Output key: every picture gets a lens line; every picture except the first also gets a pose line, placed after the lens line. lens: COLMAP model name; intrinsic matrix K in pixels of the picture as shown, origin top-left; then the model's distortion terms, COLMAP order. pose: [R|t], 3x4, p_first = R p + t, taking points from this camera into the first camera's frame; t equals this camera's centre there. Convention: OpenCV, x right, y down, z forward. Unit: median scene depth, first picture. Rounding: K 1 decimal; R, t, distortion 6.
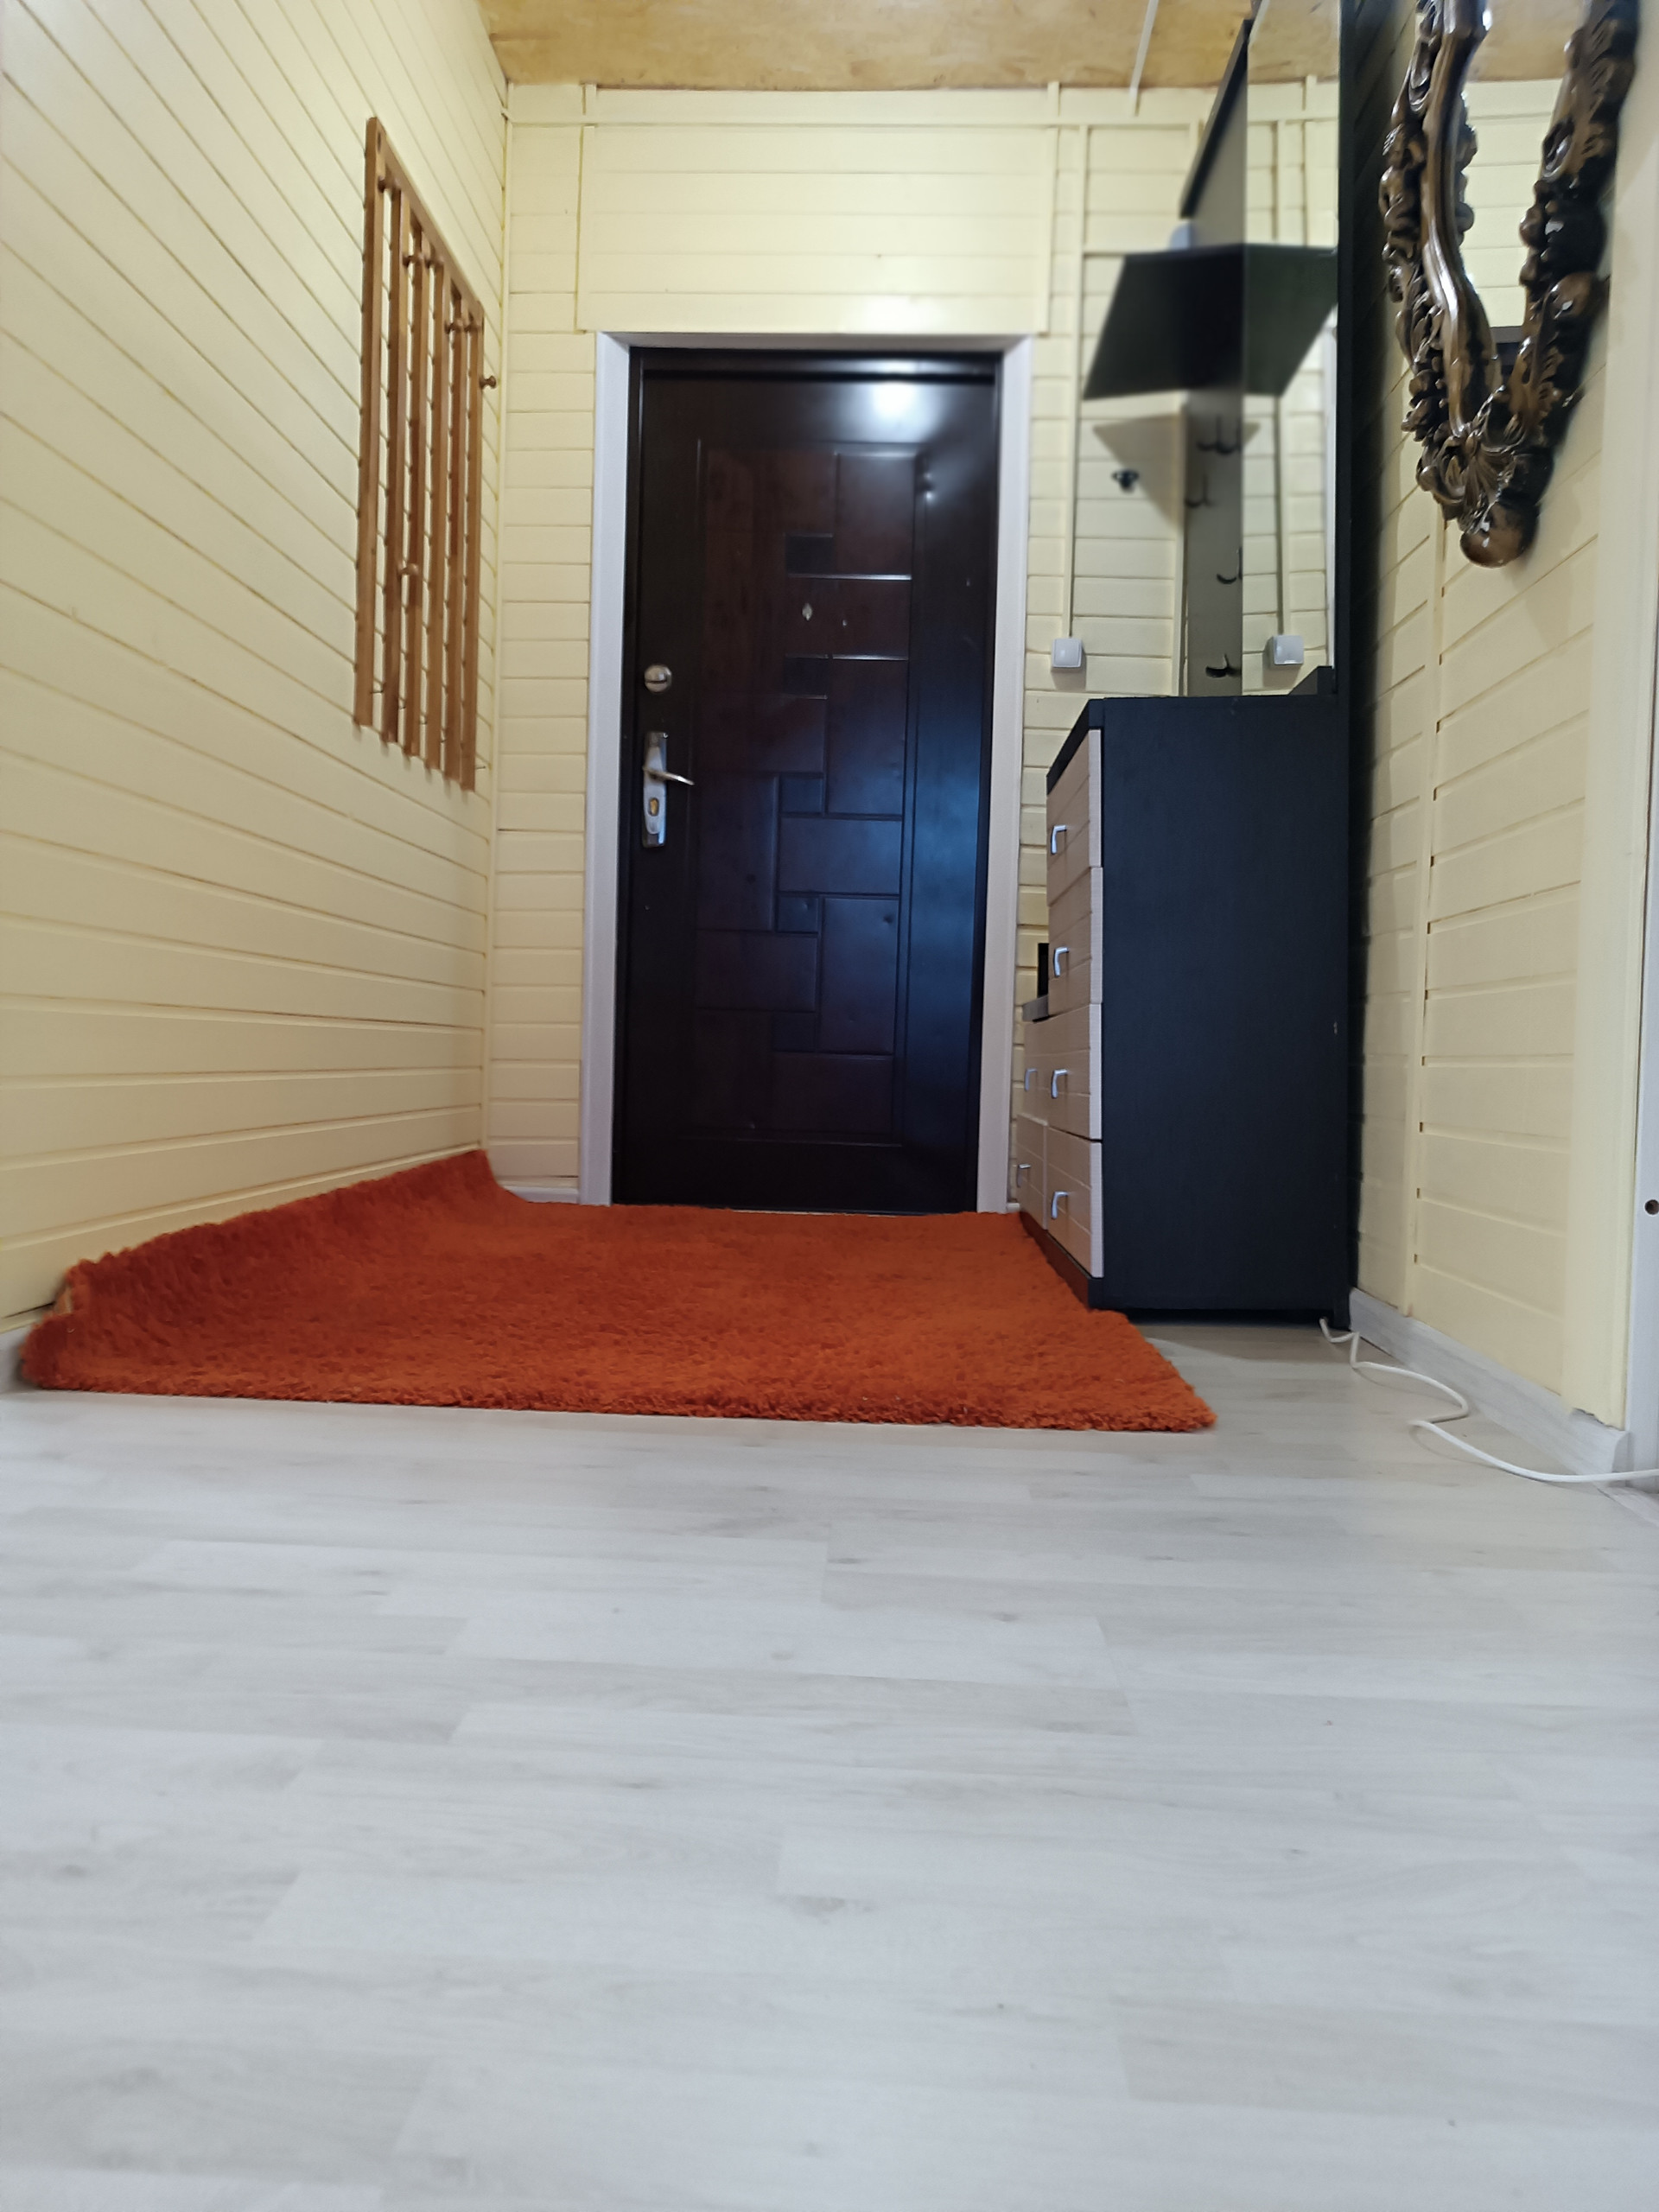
lens RADIAL K [[1578.0, 0, 827.1], [0, 1578.0, 1104.9], [0, 0, 1]] dist [0.019166, -0.015936]
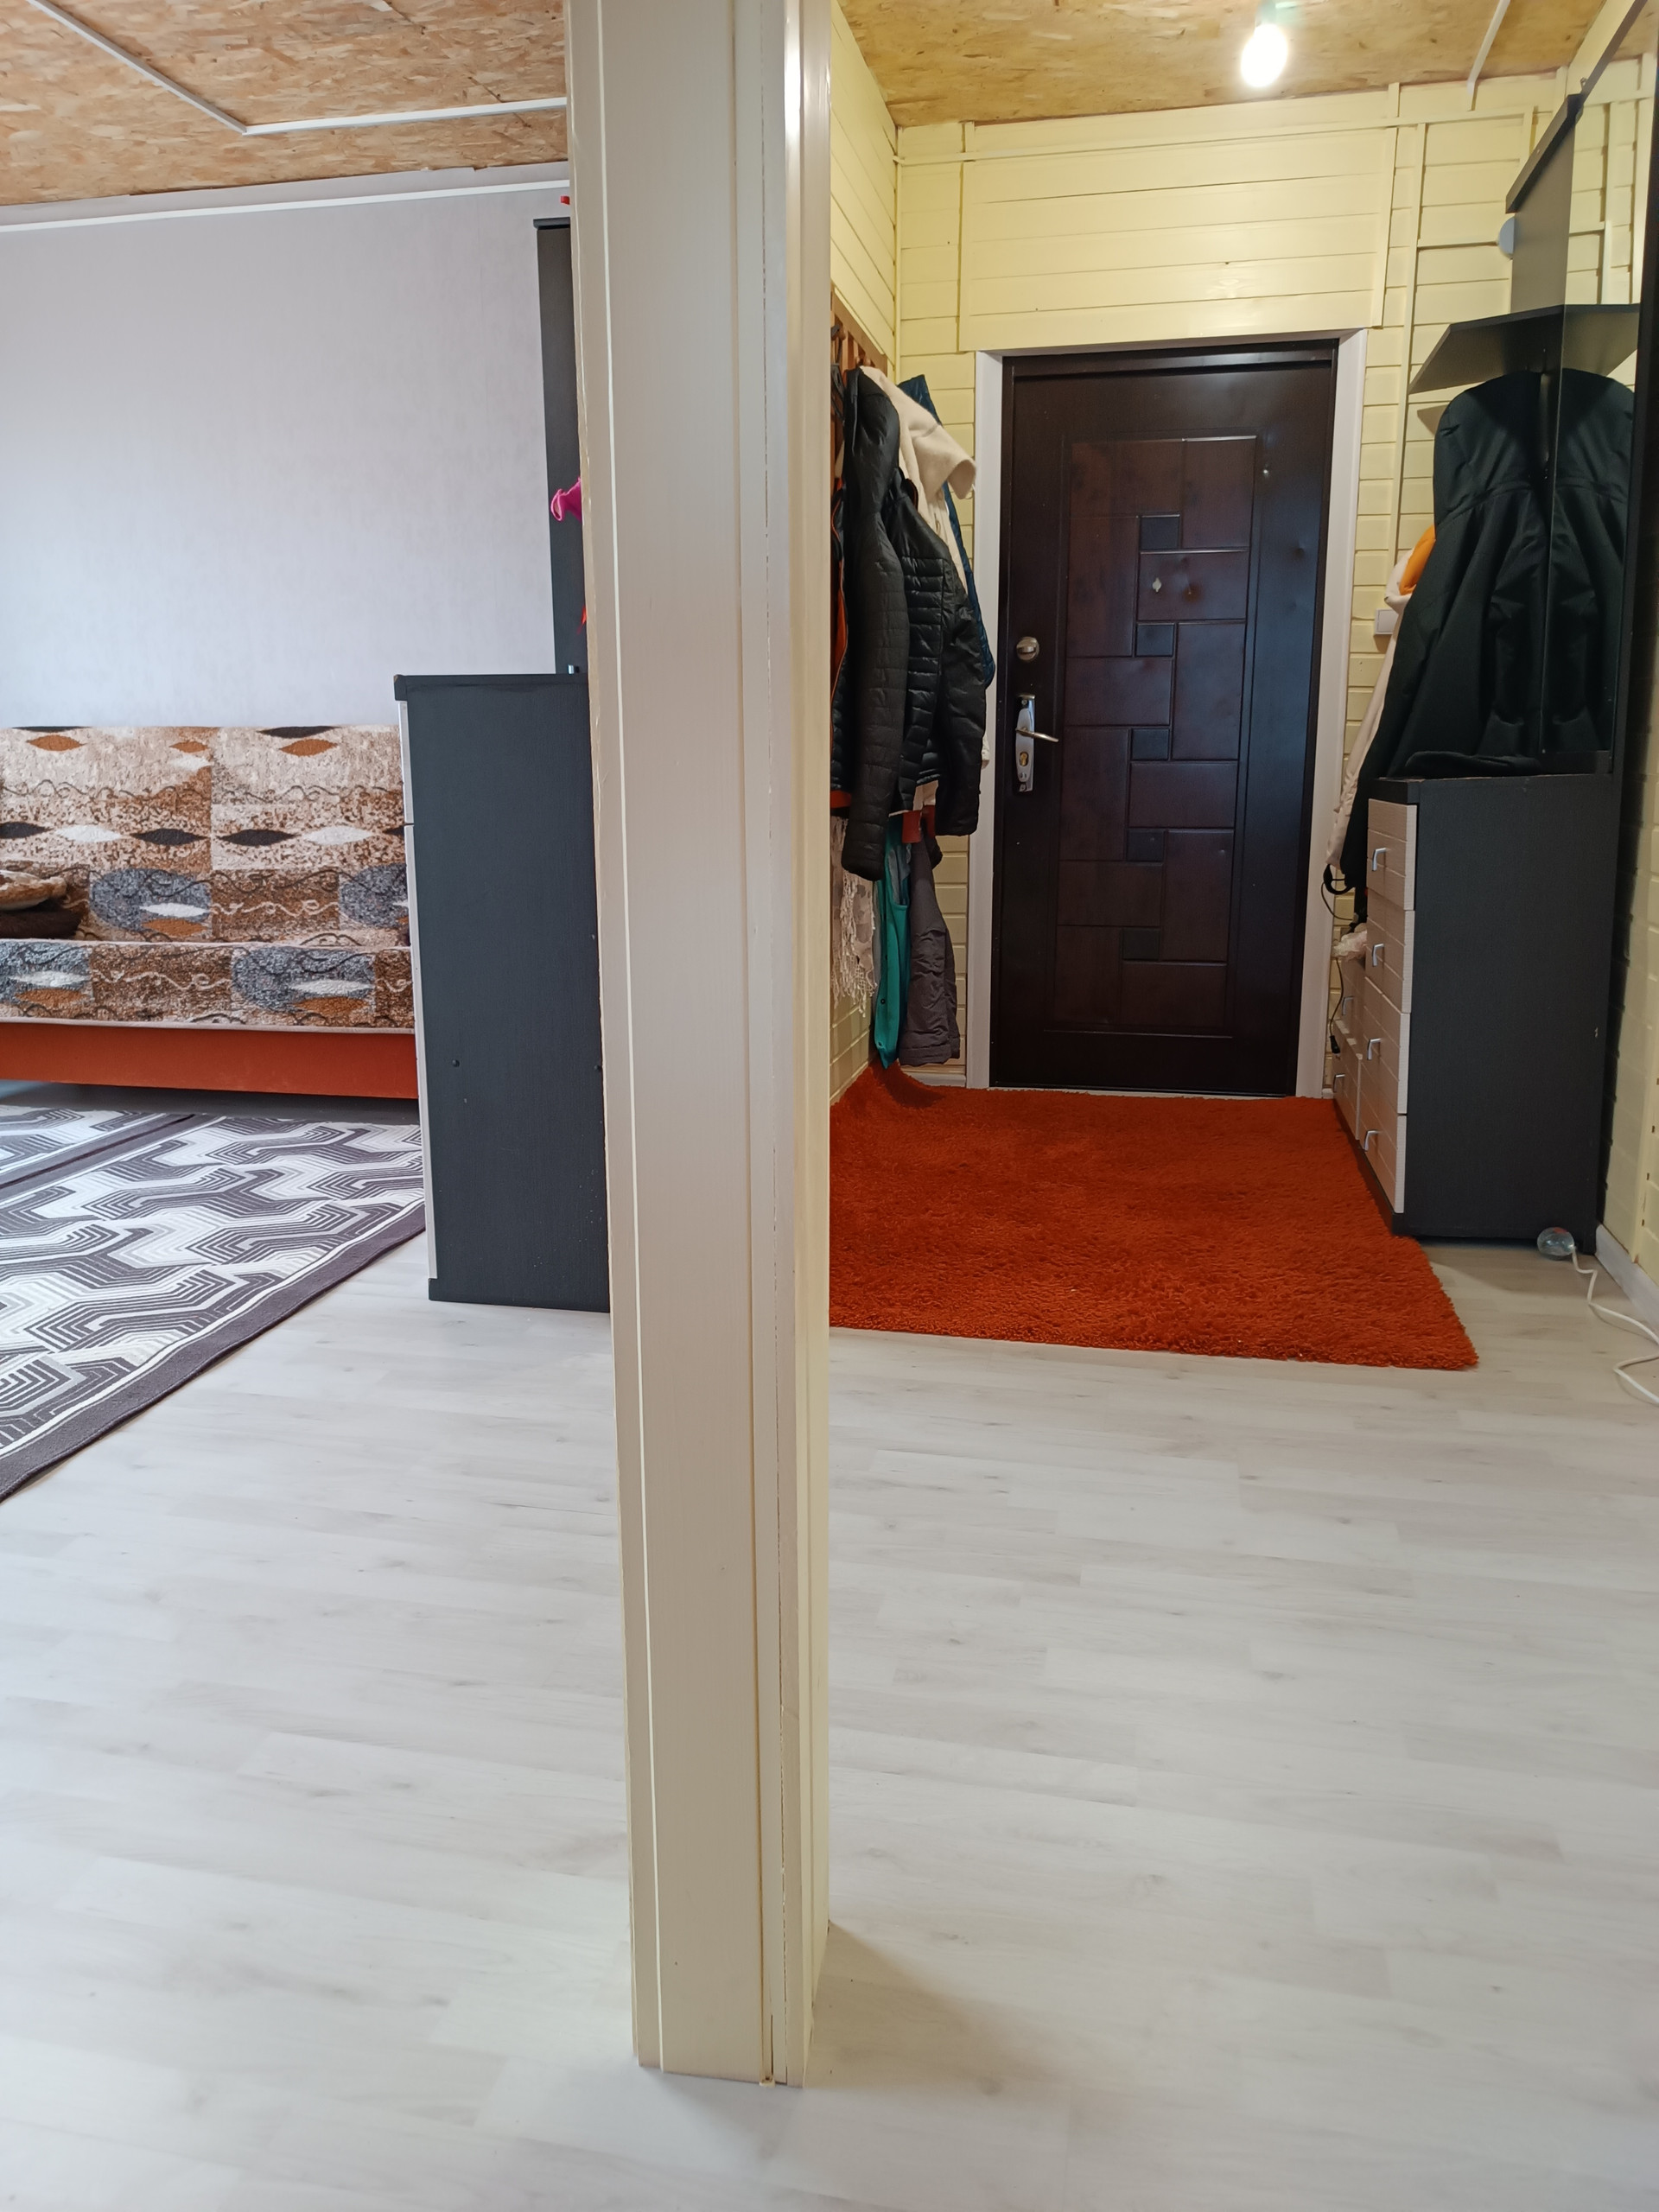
lens RADIAL K [[1580.0, 0, 824.6], [0, 1580.0, 1105.3], [0, 0, 1]] dist [0.003921, -0.001960]
pose [[0.984667, 0.003824, -0.174401, -0.053921], [0.027679, 0.983669, 0.177845, -0.163429], [0.172233, -0.179946, 0.968481, -0.264821]]
